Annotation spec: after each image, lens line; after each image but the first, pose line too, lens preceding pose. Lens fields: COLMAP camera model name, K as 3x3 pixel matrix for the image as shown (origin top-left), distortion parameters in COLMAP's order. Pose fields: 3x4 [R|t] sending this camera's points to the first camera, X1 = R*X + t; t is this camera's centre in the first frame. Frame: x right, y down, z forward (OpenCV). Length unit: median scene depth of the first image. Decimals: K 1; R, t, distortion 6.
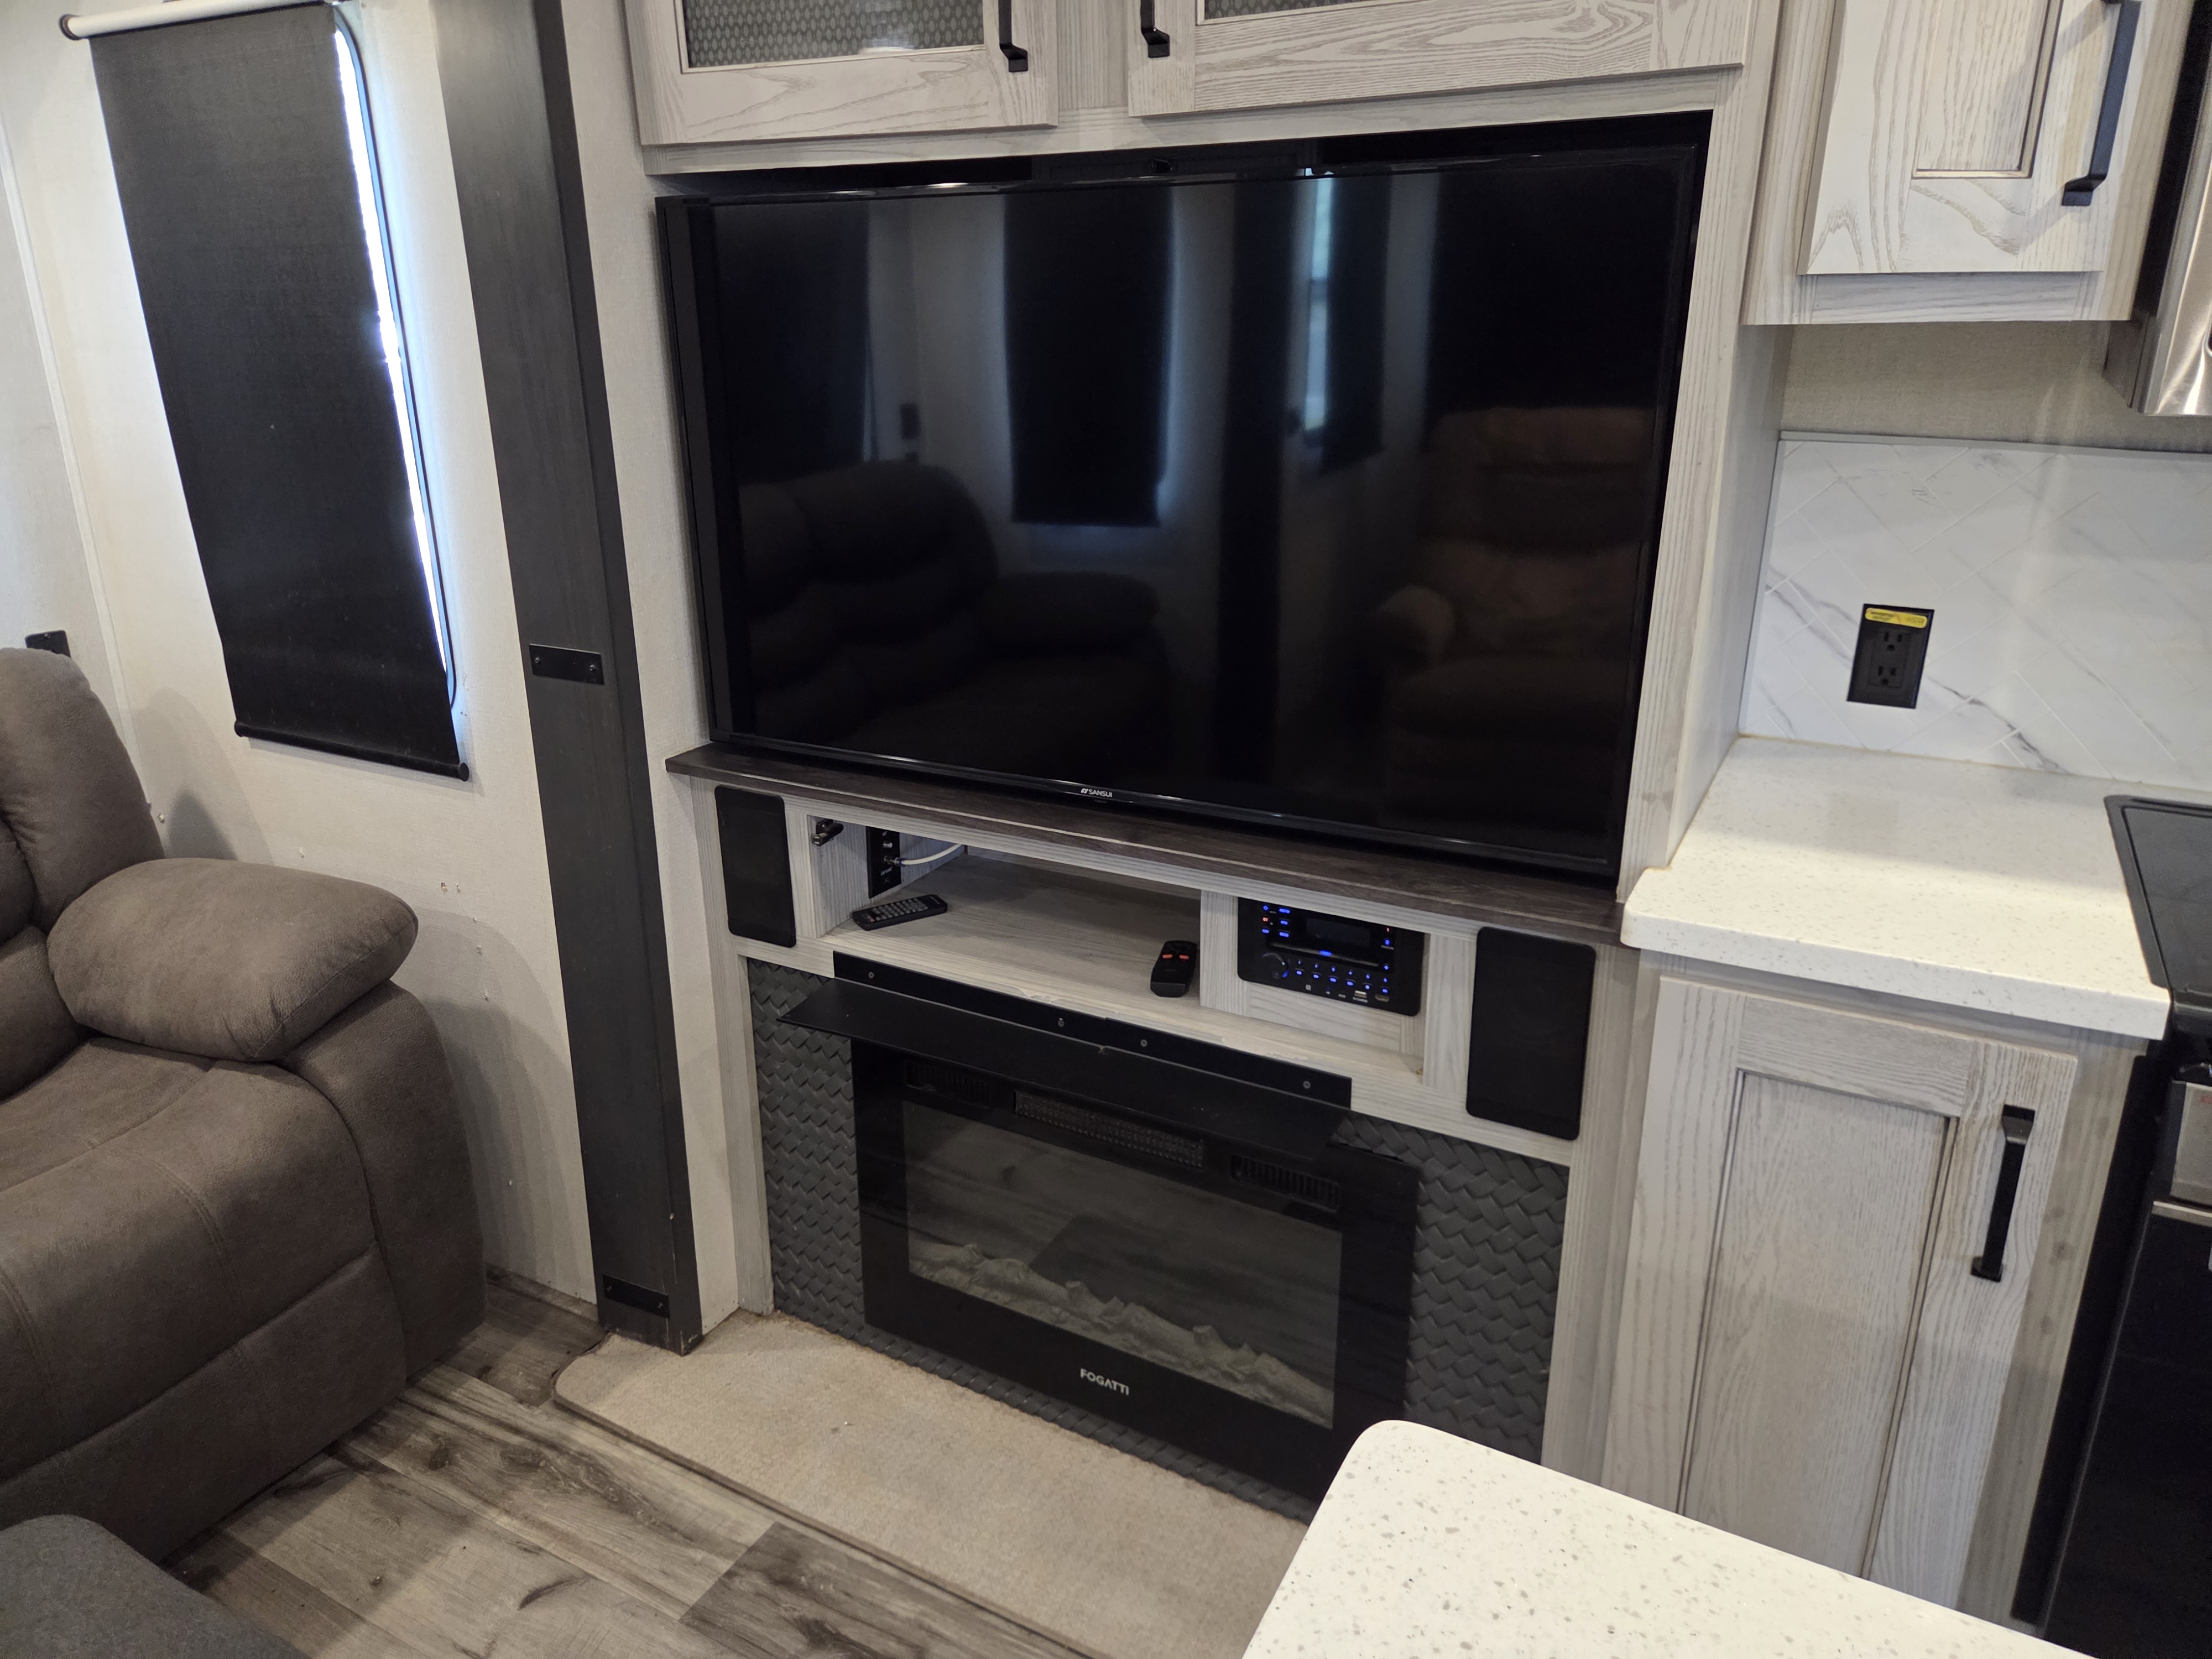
lens RADIAL K [[1496.9, 0, 1091.0], [0, 1496.9, 811.0], [0, 0, 1]] dist [0.042612, -0.040898]
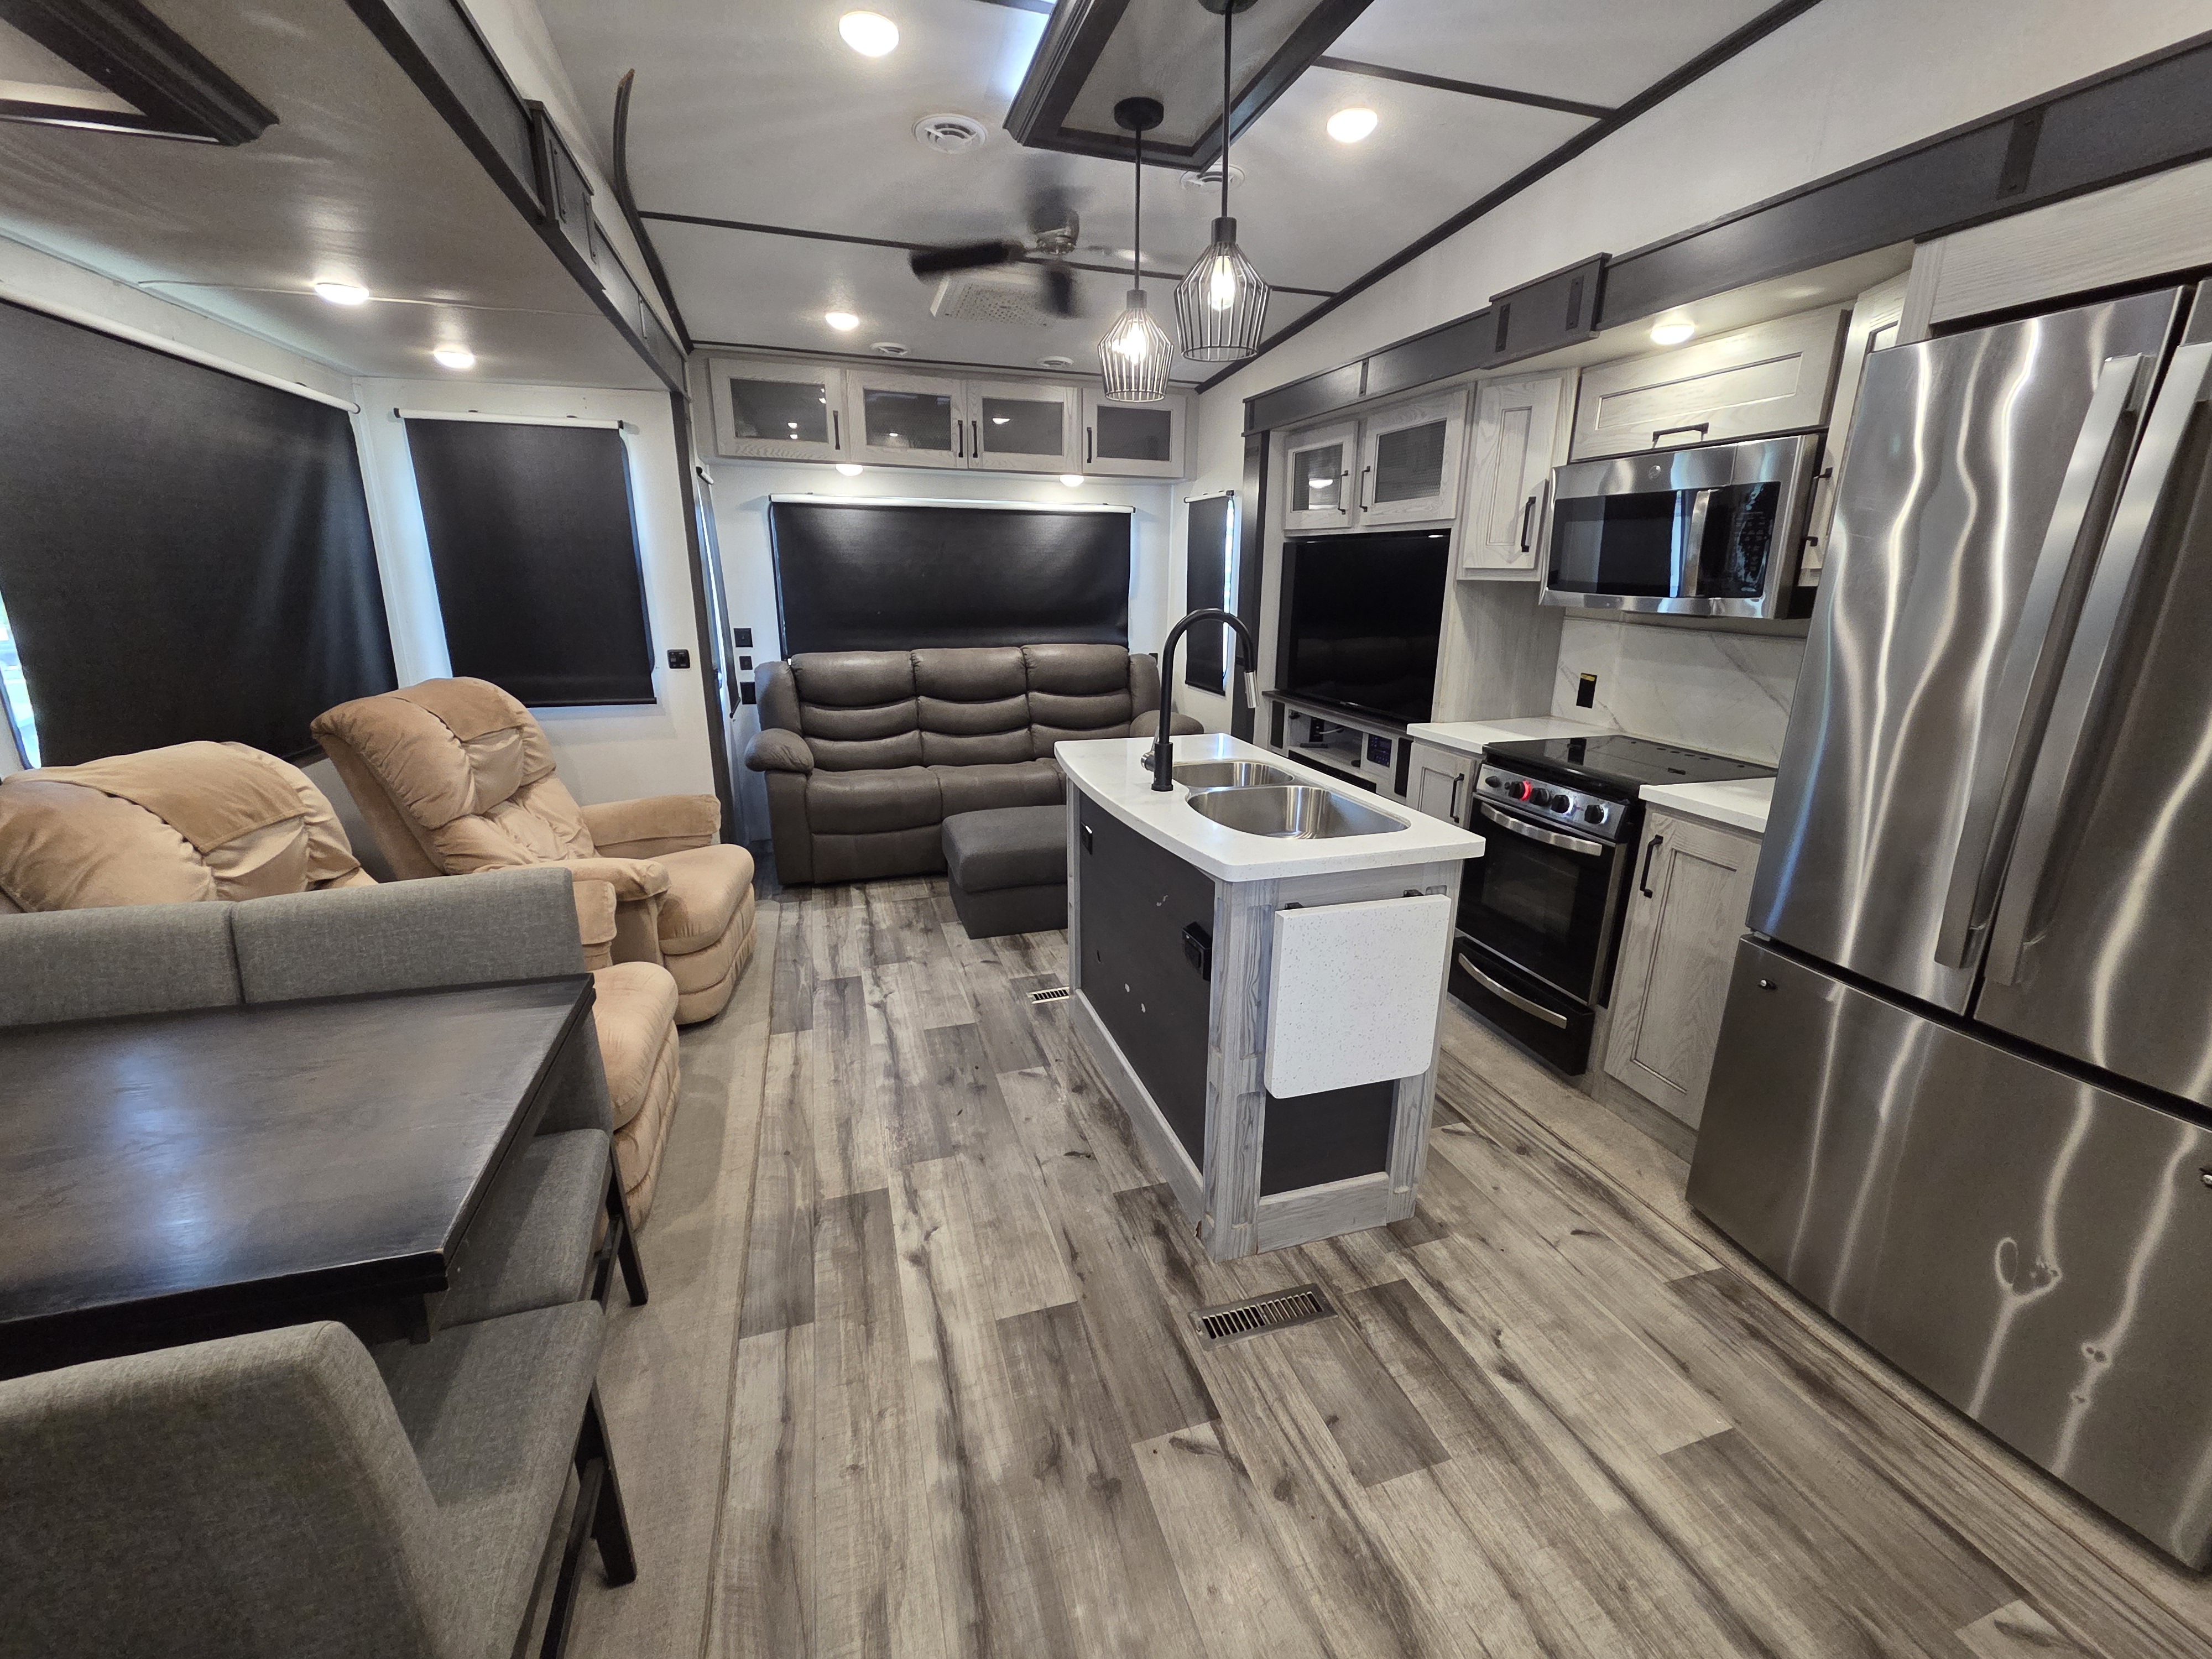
lens RADIAL K [[906.5, 0, 1106.0], [0, 906.5, 829.5], [0, 0, 1]] dist [0.018645, -0.000048]
pose [[0.725937, 0.213960, -0.653633, 1.562606], [-0.246407, 0.968200, 0.043265, 0.473829], [0.642105, 0.129652, 0.755574, -1.423013]]
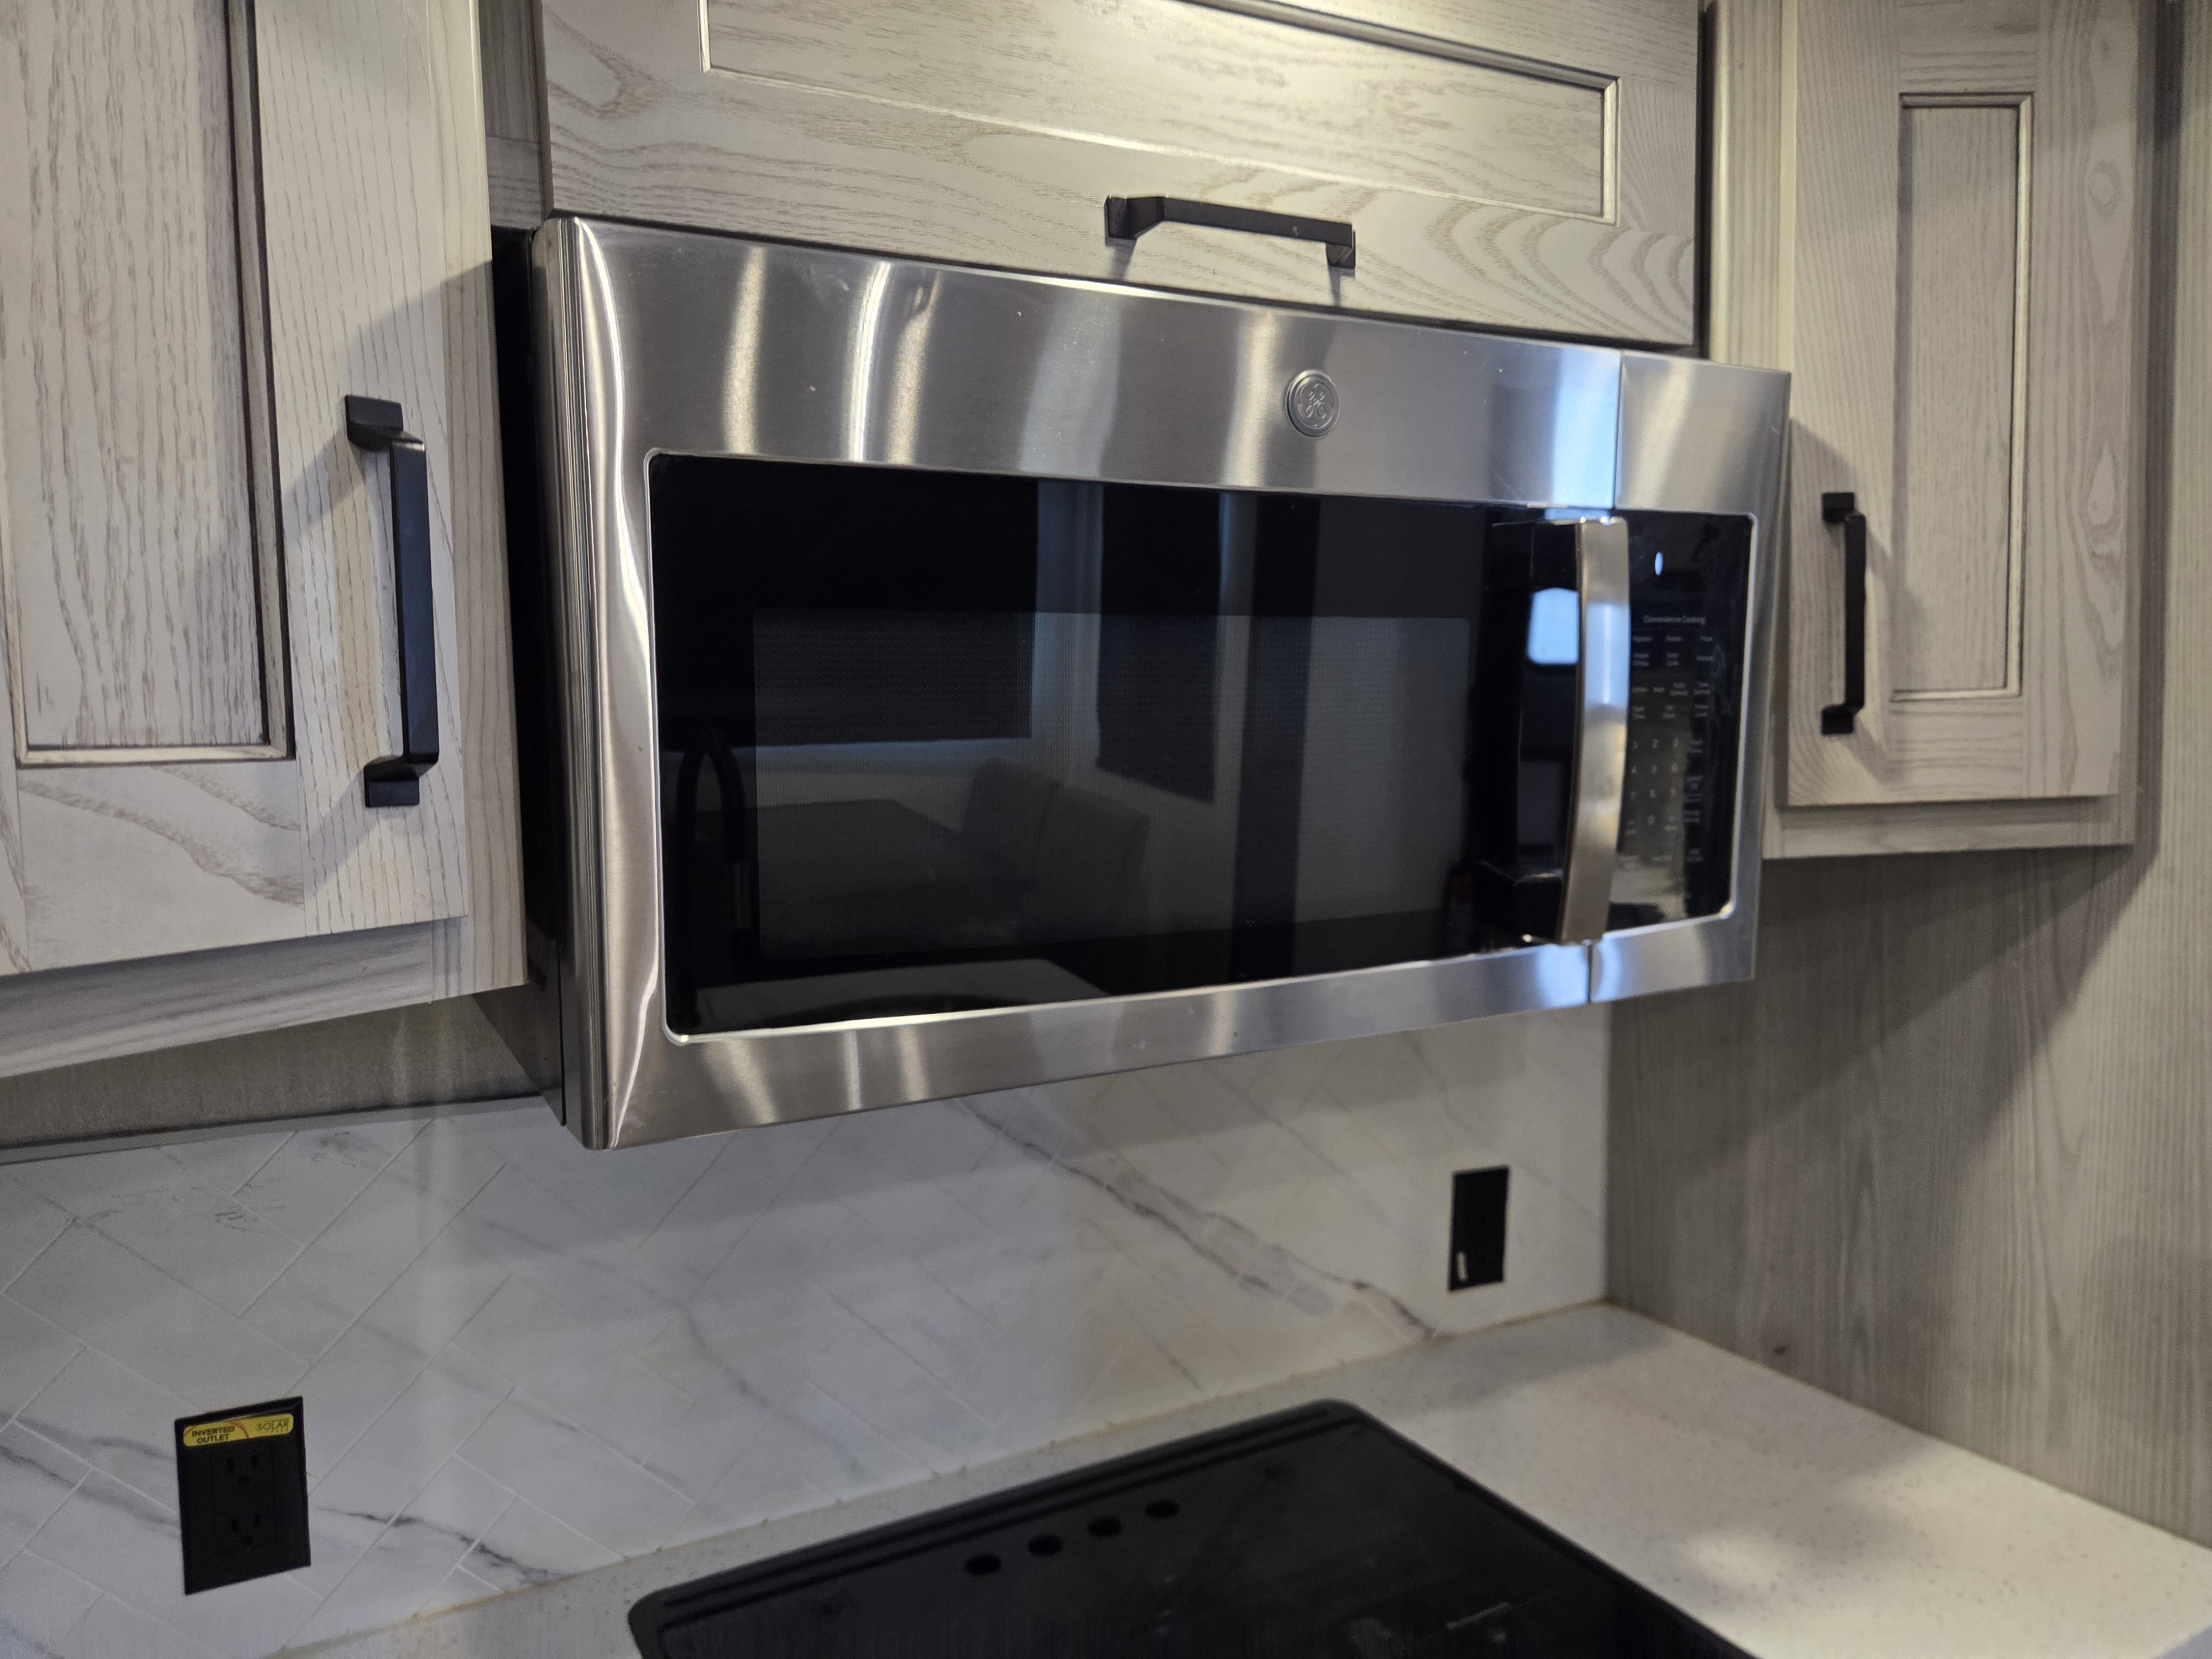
lens RADIAL K [[1496.9, 0, 1091.0], [0, 1496.9, 811.0], [0, 0, 1]] dist [0.042612, -0.040898]
pose [[0.535602, -0.060342, 0.842312, 0.340963], [0.293063, 0.948736, -0.118384, -0.264654], [-0.791988, 0.310257, 0.525829, 0.535059]]
